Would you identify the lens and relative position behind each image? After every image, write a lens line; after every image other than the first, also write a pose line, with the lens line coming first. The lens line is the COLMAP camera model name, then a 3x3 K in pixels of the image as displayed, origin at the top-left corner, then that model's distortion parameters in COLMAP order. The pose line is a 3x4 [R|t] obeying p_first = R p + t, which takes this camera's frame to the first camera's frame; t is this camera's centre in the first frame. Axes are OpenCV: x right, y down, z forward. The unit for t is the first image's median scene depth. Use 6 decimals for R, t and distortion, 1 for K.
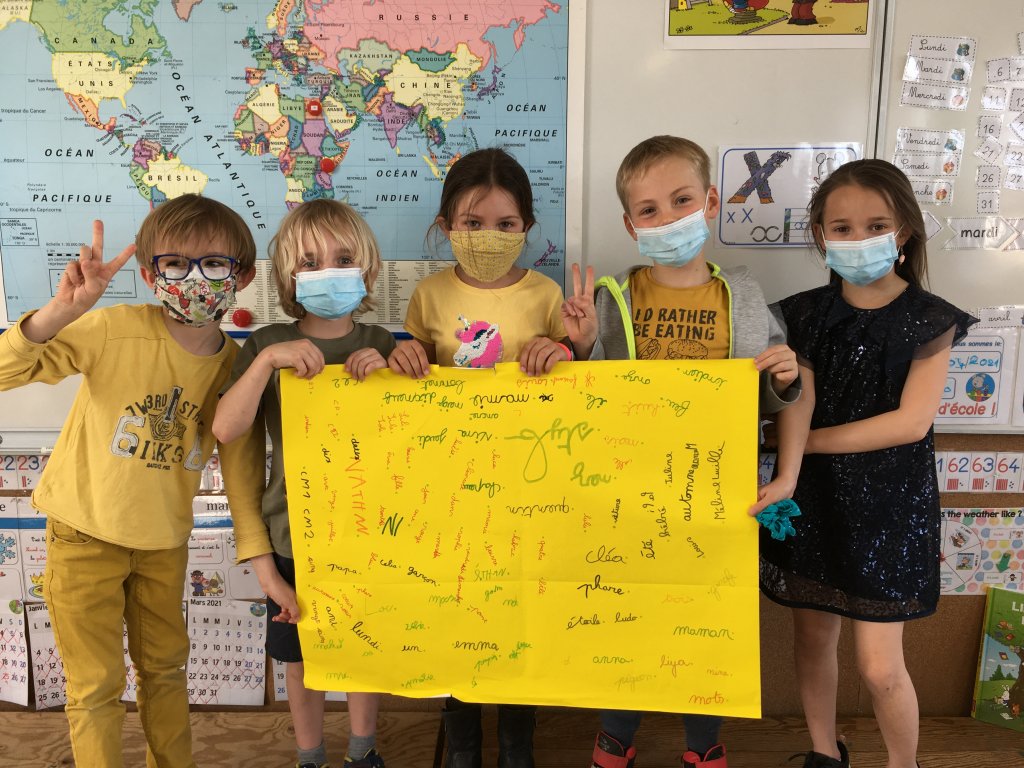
lens RADIAL K [[874.6, 0, 512.1], [0, 874.6, 386.0], [0, 0, 1]] dist [0.034403, -0.031476]
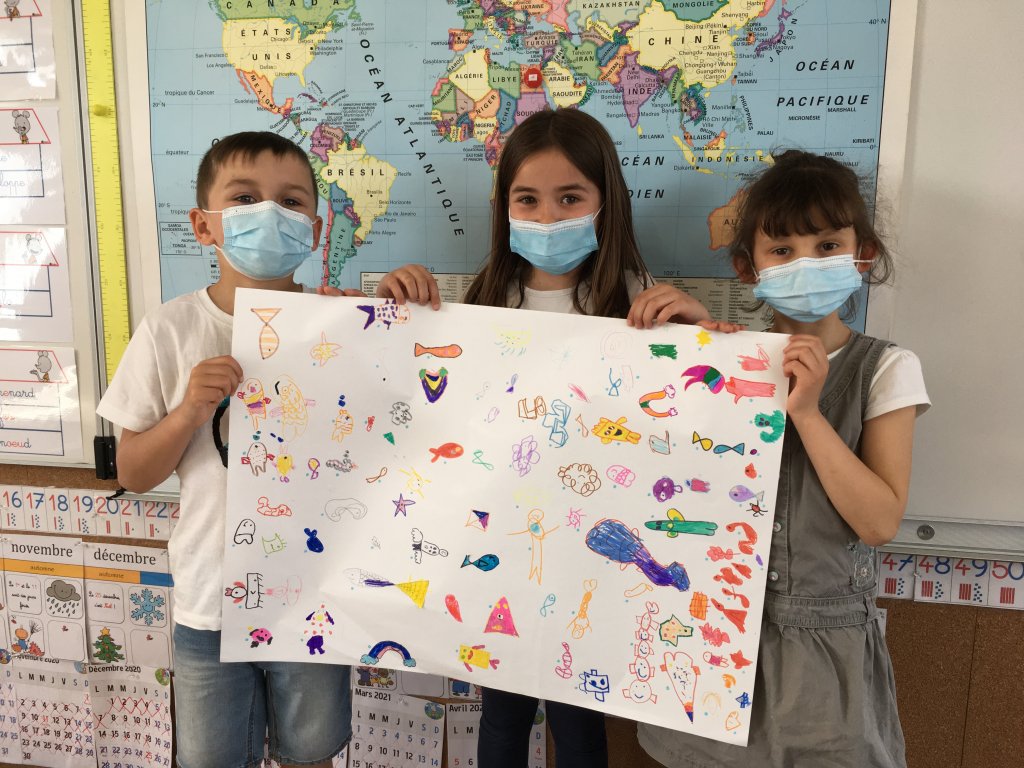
lens RADIAL K [[874.6, 0, 511.6], [0, 874.6, 383.9], [0, 0, 1]] dist [0.034403, -0.031476]
pose [[0.980095, 0.034429, -0.195523, -0.084192], [-0.039232, 0.999015, -0.020745, -0.032391], [0.194616, 0.028003, 0.980480, 0.251702]]
